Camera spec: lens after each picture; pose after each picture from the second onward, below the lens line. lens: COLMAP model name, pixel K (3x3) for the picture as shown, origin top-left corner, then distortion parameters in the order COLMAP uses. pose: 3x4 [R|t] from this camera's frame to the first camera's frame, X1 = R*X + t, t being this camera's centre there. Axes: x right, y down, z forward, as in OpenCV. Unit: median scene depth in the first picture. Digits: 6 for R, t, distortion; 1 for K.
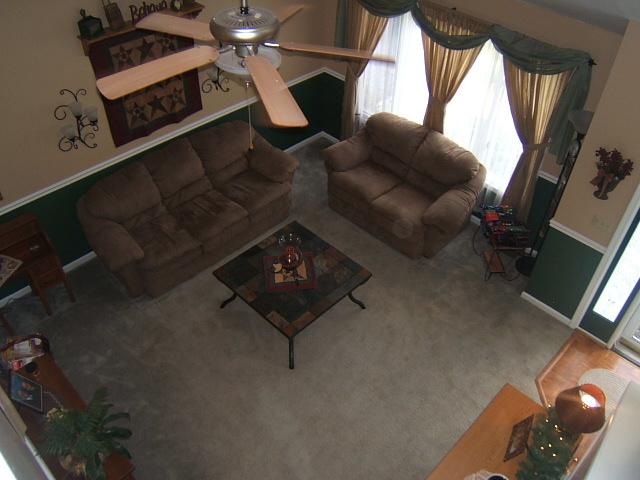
lens RADIAL K [[575.7, 0, 320.0], [0, 575.7, 240.0], [0, 0, 1]] dist [-0.018358, -0.019012]
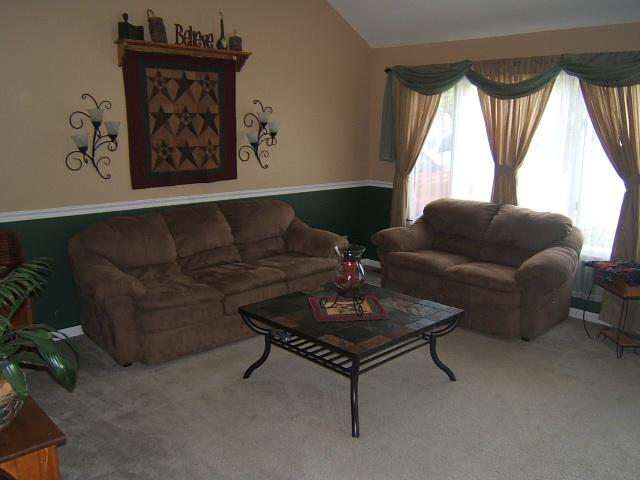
lens RADIAL K [[575.7, 0, 320.0], [0, 575.7, 240.0], [0, 0, 1]] dist [-0.018358, -0.019012]
pose [[0.999794, -0.008733, -0.018297, -0.067625], [-0.002335, 0.846886, -0.531770, 0.336957], [0.020139, 0.531703, 0.846691, 0.333355]]
